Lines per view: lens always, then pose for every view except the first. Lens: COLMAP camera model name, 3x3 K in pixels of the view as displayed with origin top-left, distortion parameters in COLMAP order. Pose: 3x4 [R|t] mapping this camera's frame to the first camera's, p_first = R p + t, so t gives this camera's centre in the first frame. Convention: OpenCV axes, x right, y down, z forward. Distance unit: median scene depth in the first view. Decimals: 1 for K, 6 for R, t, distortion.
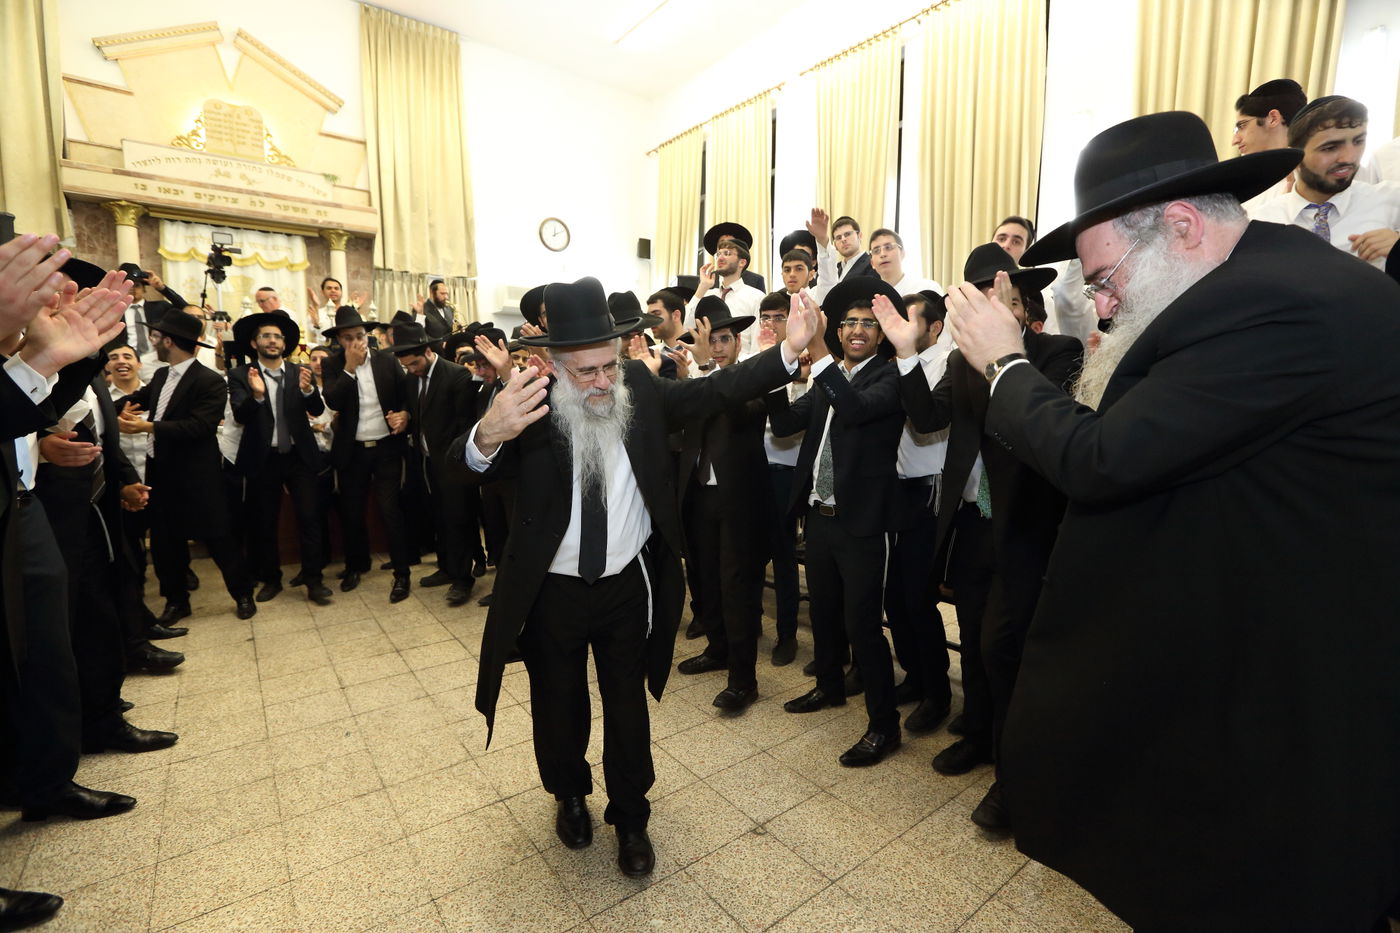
lens RADIAL K [[623.7, 0, 699.3], [0, 623.7, 460.1], [0, 0, 1]] dist [-0.018708, 0.002407]
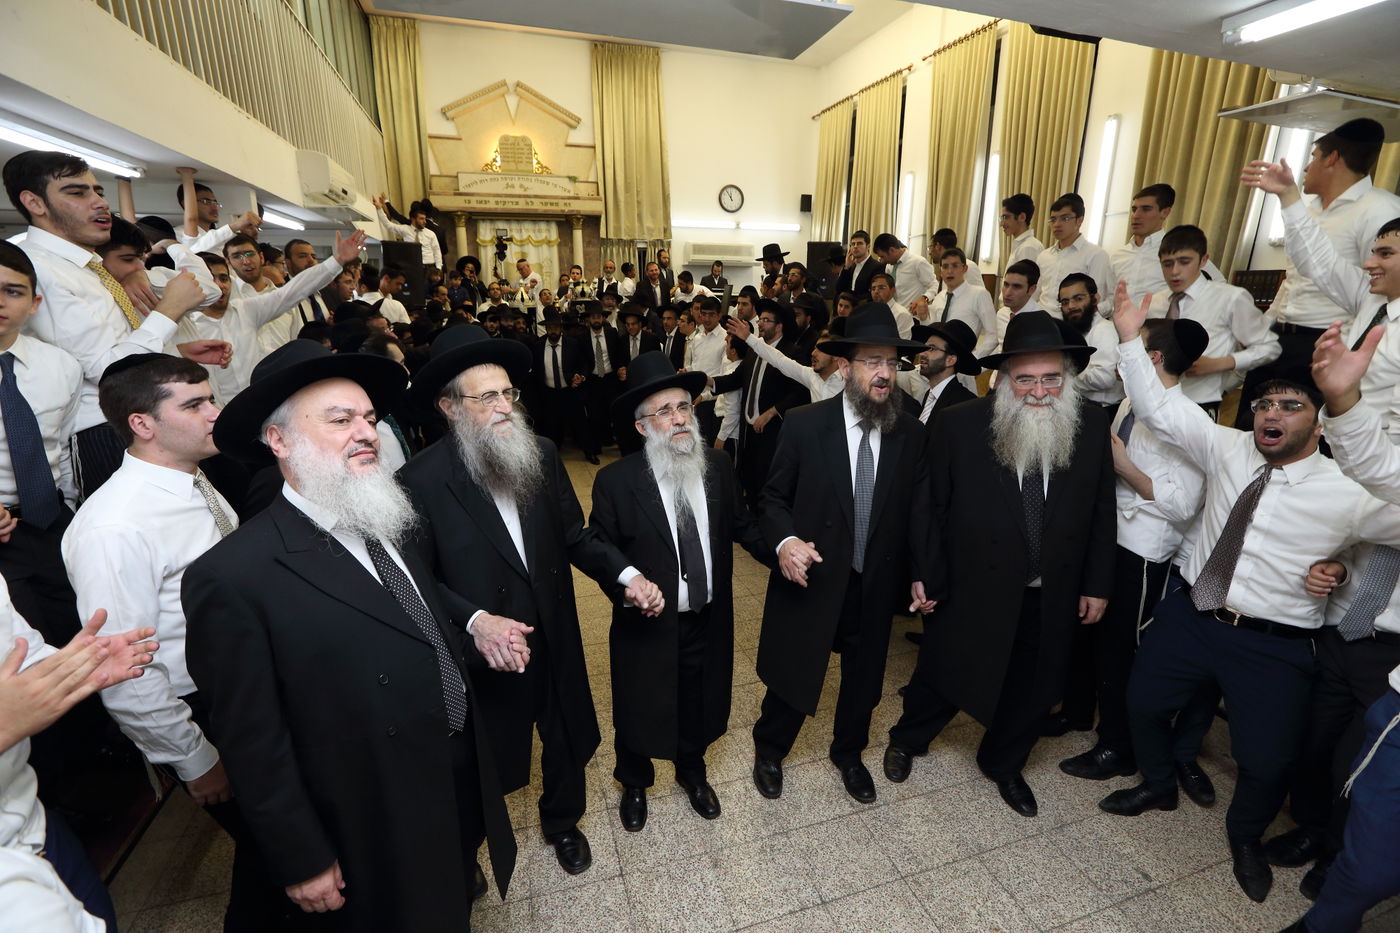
lens RADIAL K [[623.7, 0, 705.1], [0, 623.7, 463.0], [0, 0, 1]] dist [-0.018708, 0.002407]
pose [[0.944212, 0.078918, -0.319744, 0.216159], [-0.033191, 0.988725, 0.146019, -0.021701], [0.327662, -0.127260, 0.936185, -0.348407]]
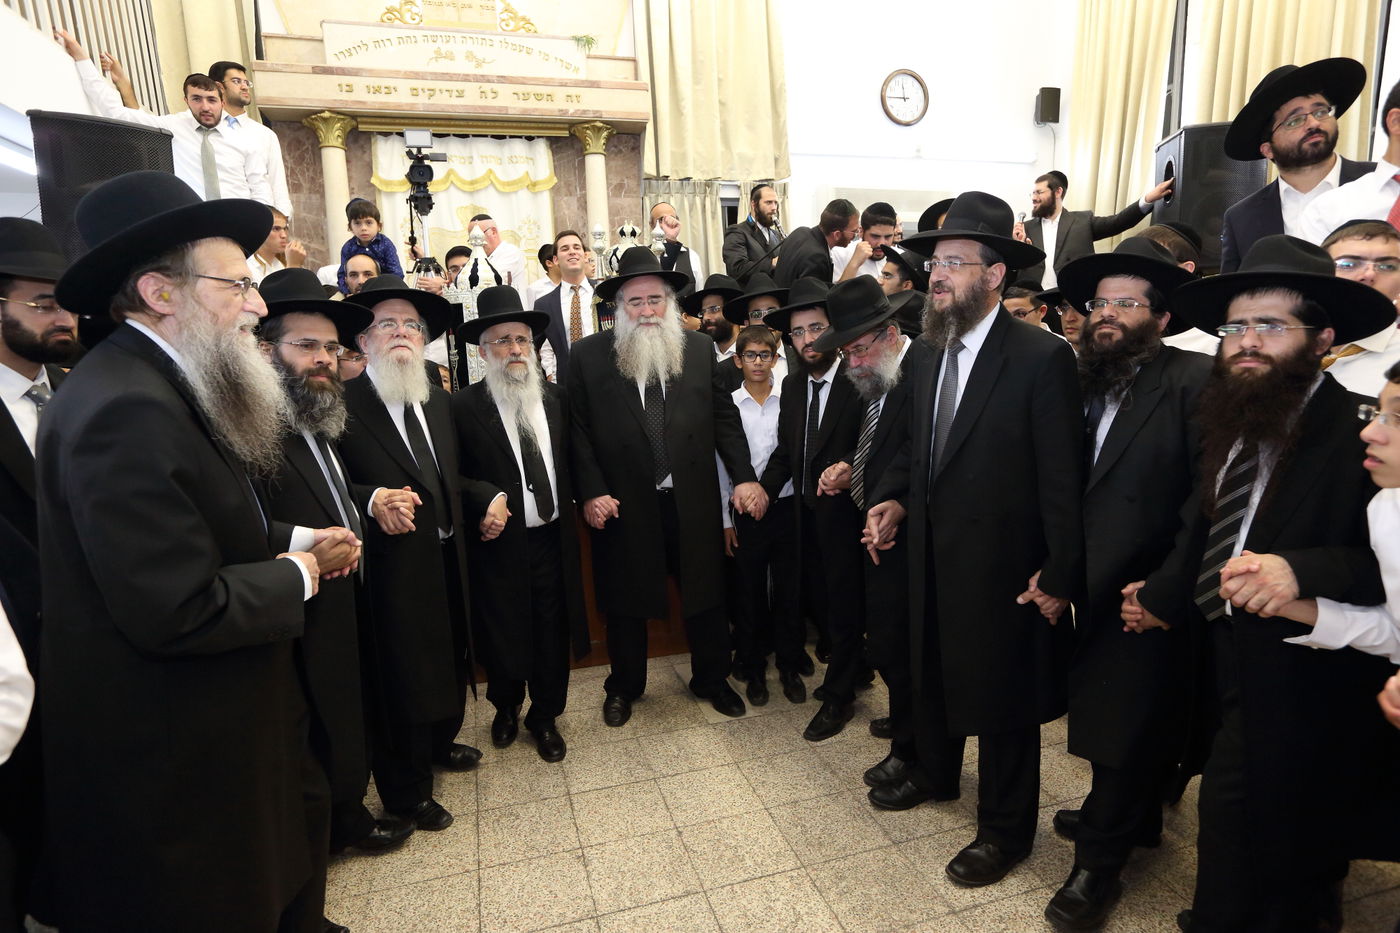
lens RADIAL K [[793.6, 0, 712.0], [0, 793.6, 469.5], [0, 0, 1]] dist [-0.027066, -0.000788]
pose [[0.928403, 0.031868, -0.370206, -0.151542], [-0.007289, 0.997686, 0.067603, -0.064259], [0.371504, -0.060064, 0.926487, 0.257008]]
